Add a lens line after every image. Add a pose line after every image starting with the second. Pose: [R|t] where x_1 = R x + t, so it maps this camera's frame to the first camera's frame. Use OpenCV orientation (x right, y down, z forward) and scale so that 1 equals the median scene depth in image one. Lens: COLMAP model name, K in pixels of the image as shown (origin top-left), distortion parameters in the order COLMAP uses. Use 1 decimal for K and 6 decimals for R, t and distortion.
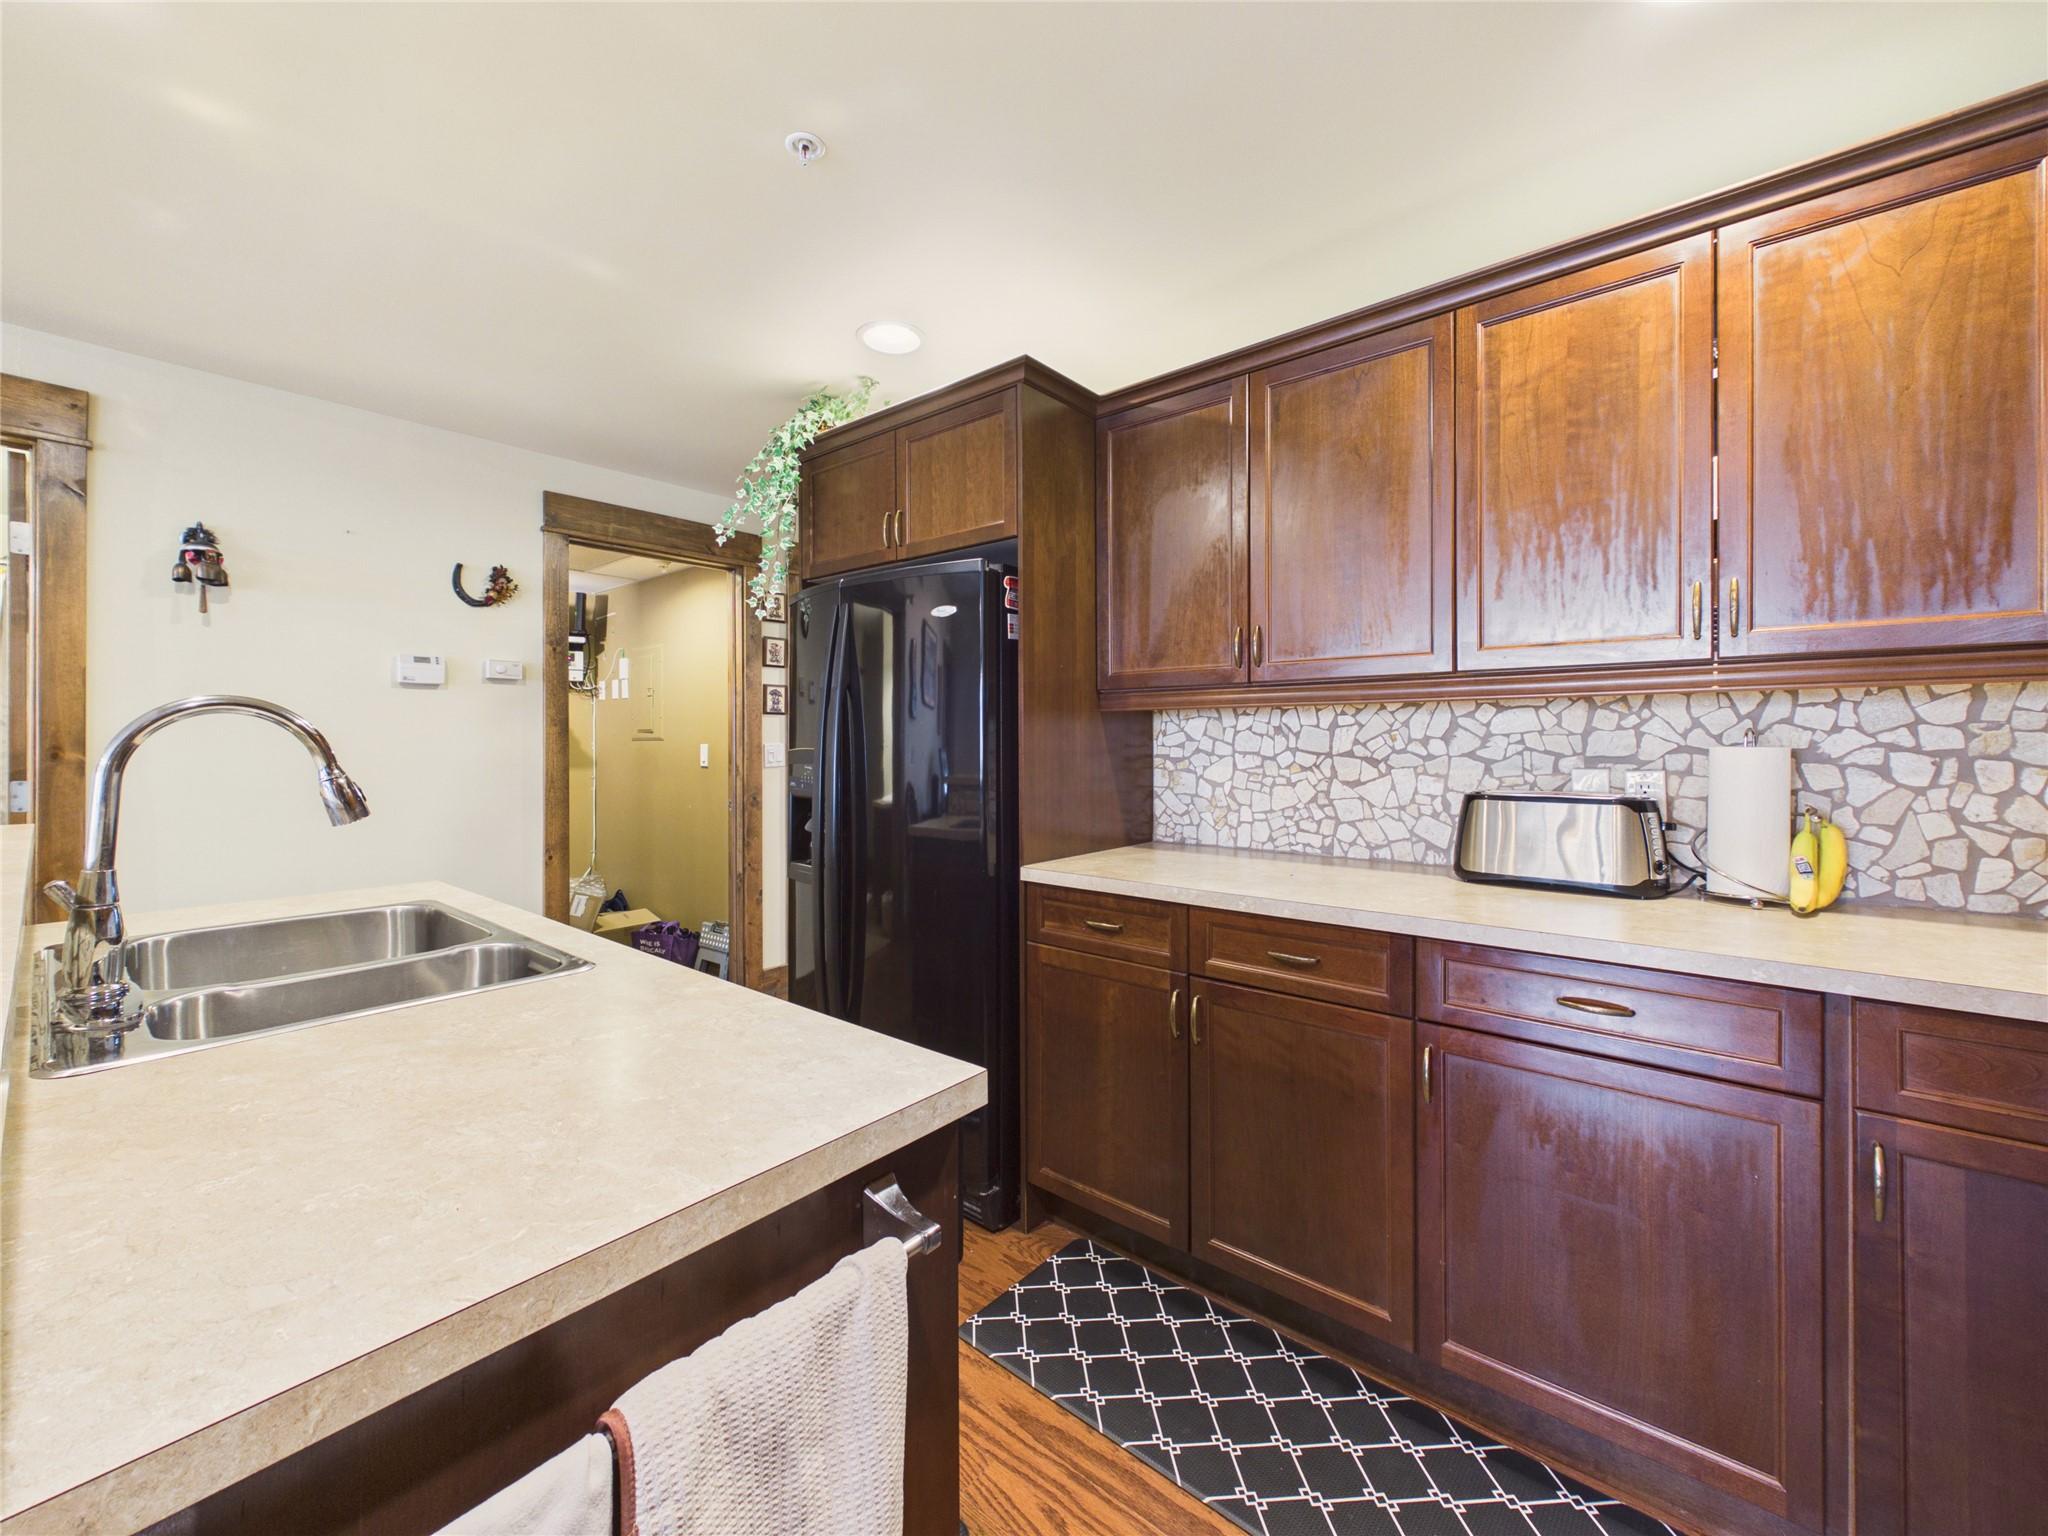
lens RADIAL K [[825.1, 0, 1022.0], [0, 825.1, 737.9], [0, 0, 1]] dist [0.000751, 0.000094]
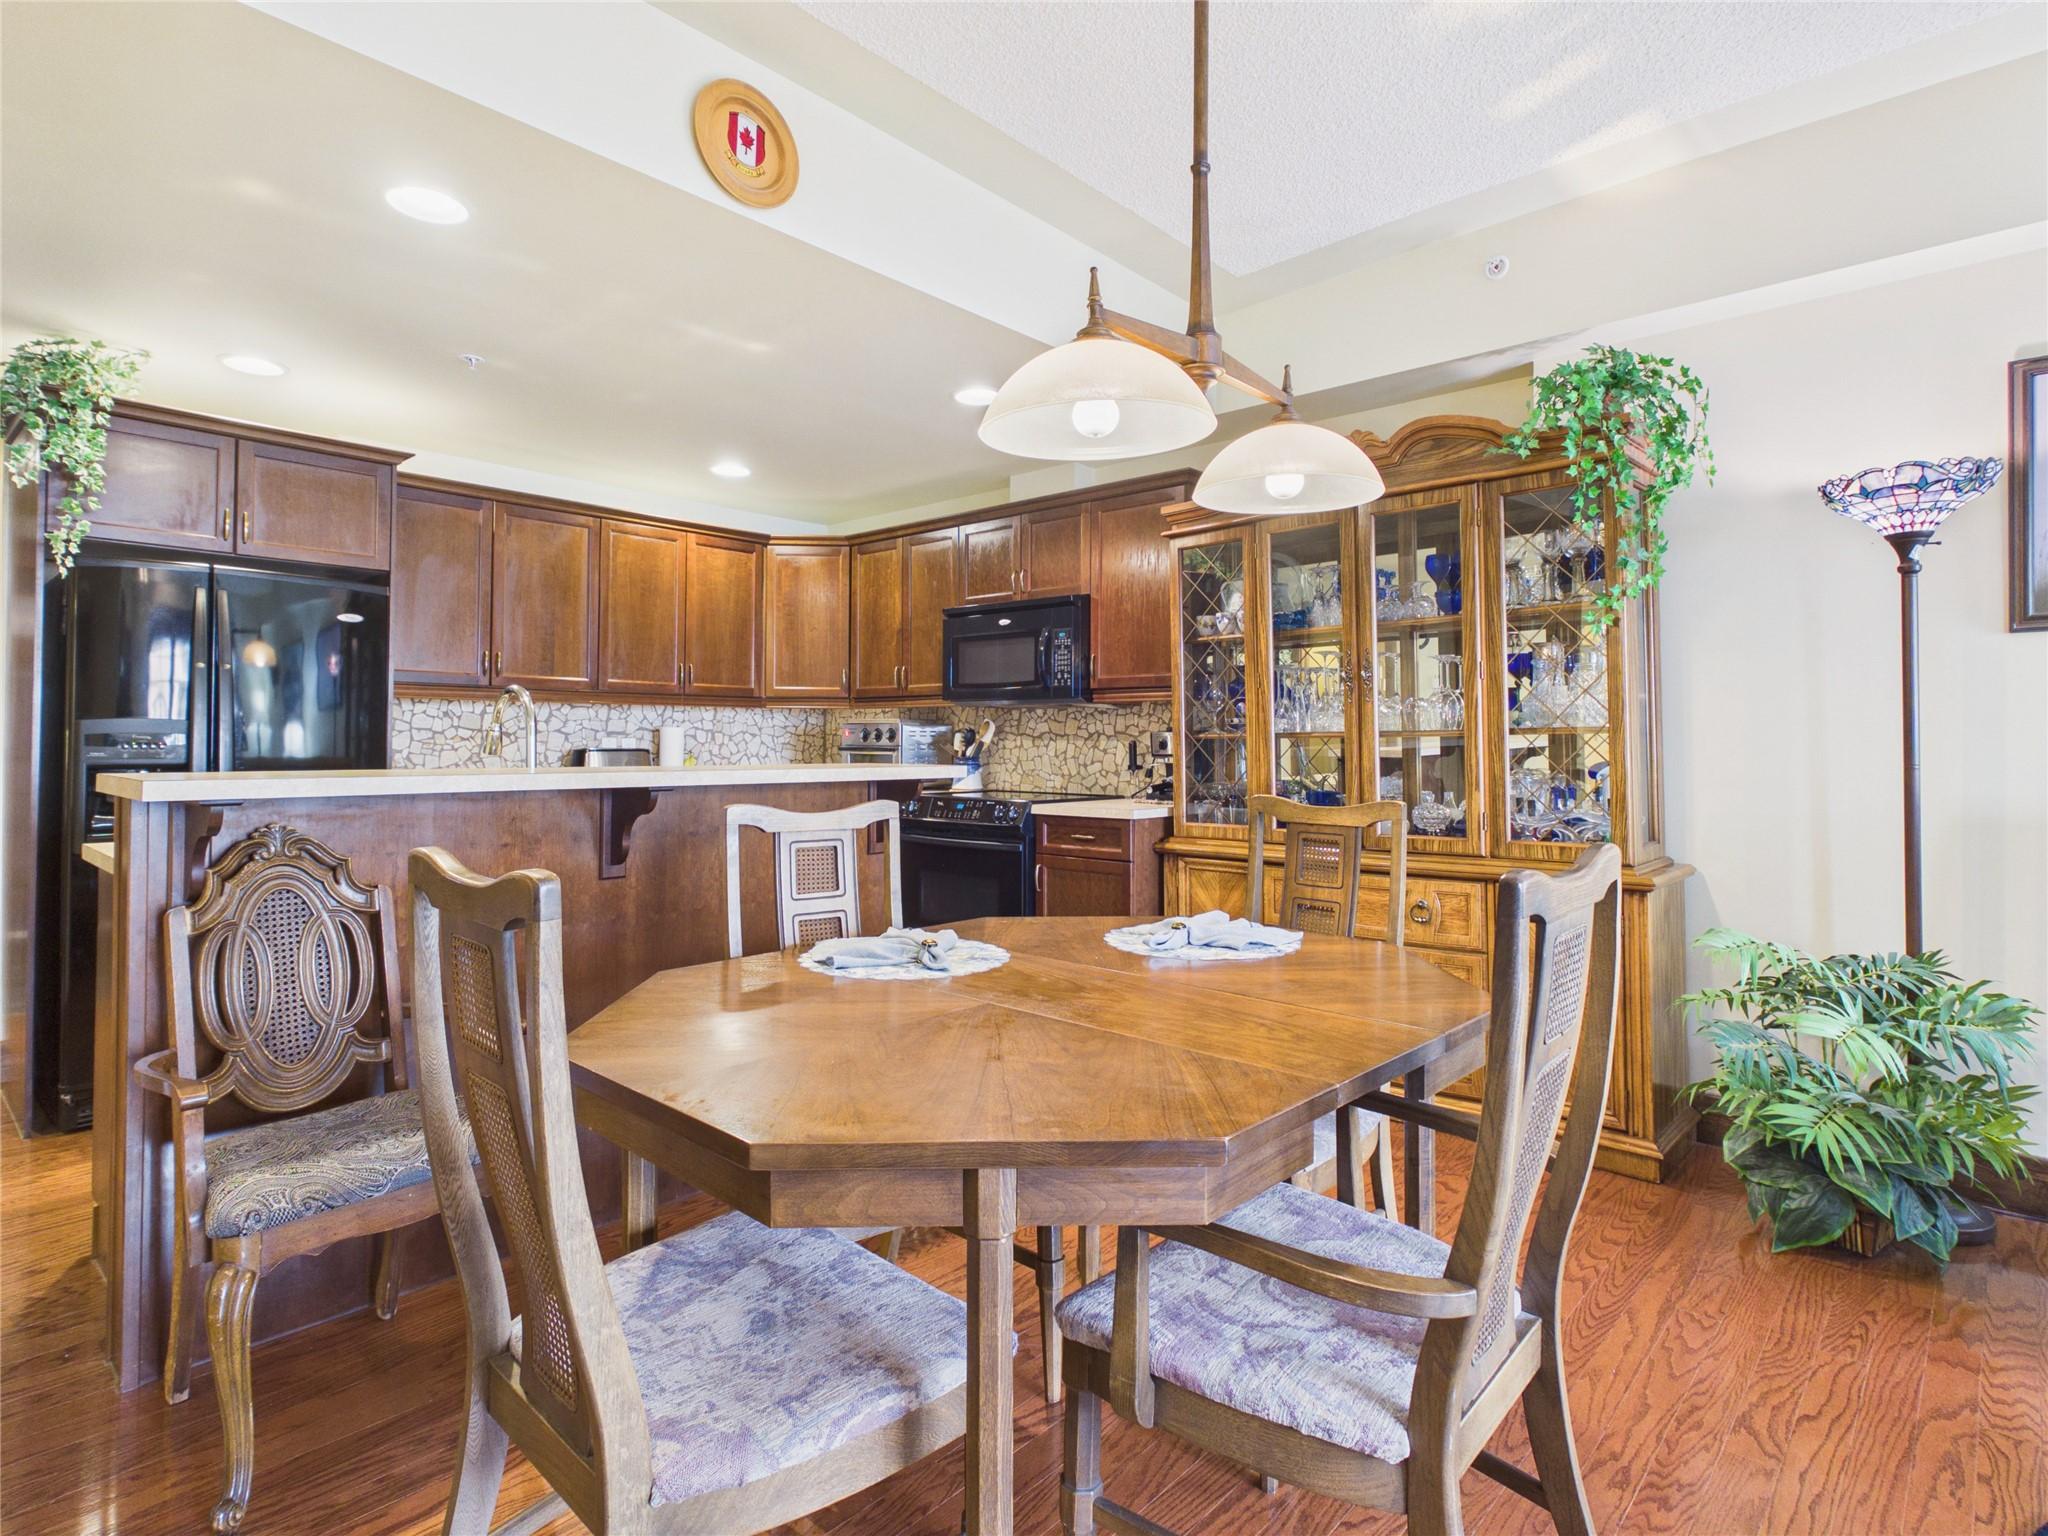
lens RADIAL K [[1075.9, 0, 1025.0], [0, 1075.9, 725.3], [0, 0, 1]] dist [0.003369, -0.001303]
pose [[0.035598, 0.018721, 0.999191, -2.028162], [-0.010194, 0.999779, -0.018369, 0.045780], [-0.999314, -0.009532, 0.035781, -0.171931]]
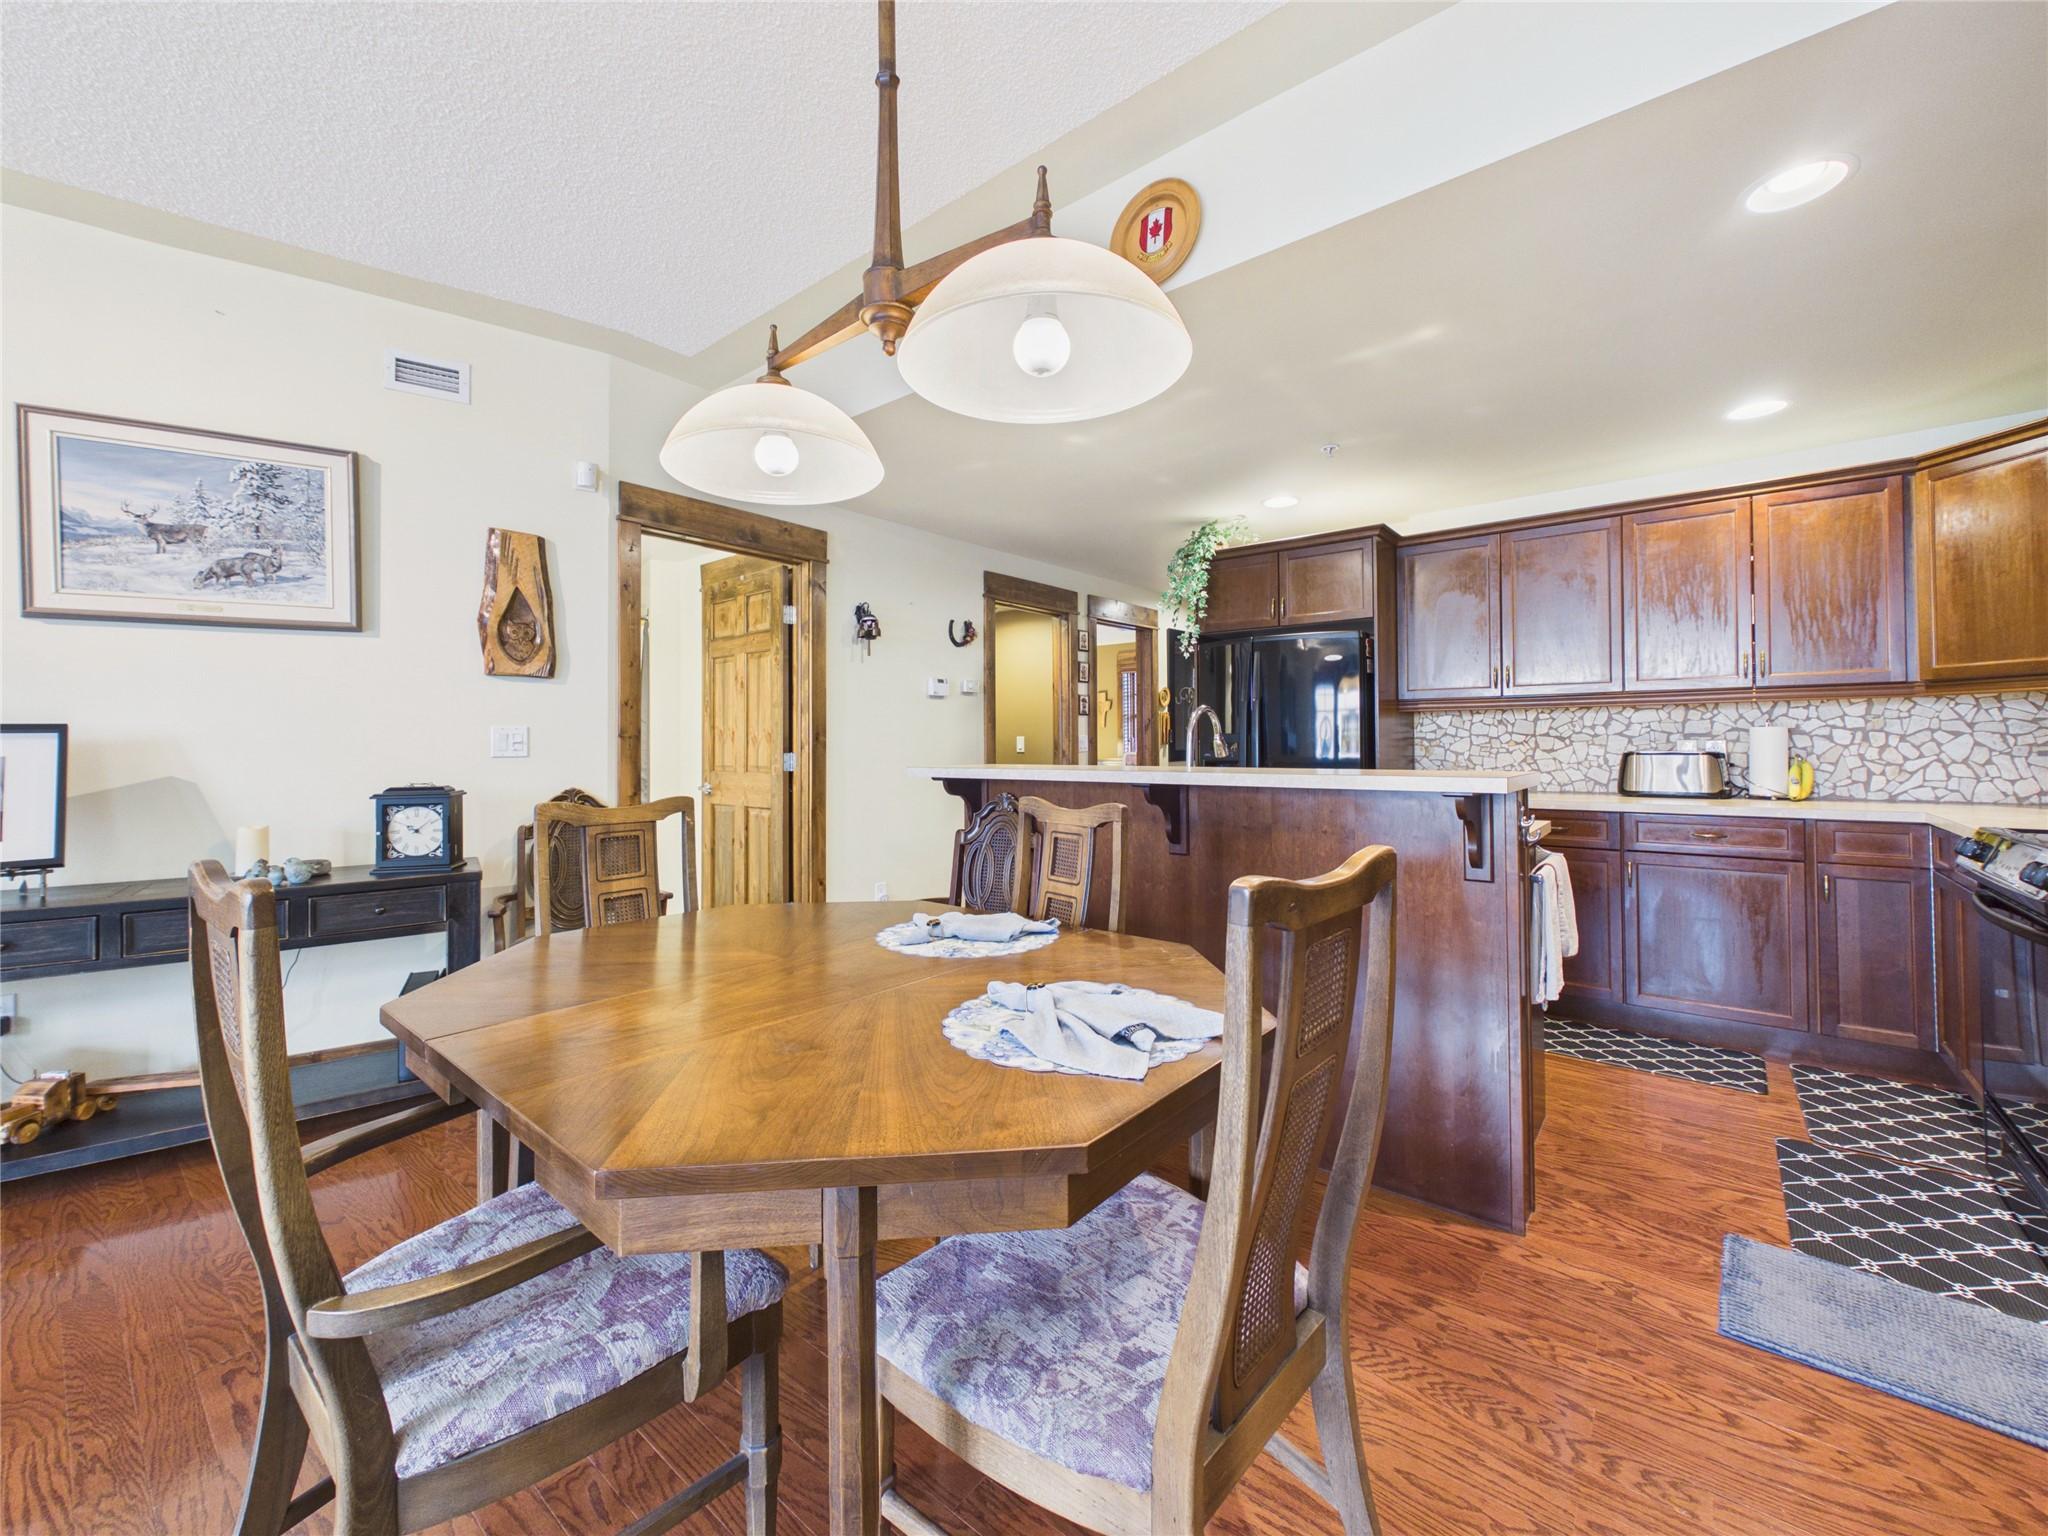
lens RADIAL K [[825.1, 0, 1022.2], [0, 825.1, 729.5], [0, 0, 1]] dist [0.000751, 0.000094]
pose [[0.999864, -0.002413, 0.016344, -0.932889], [0.002650, 0.999891, -0.014521, 0.036741], [-0.016307, 0.014563, 0.999761, -0.950282]]
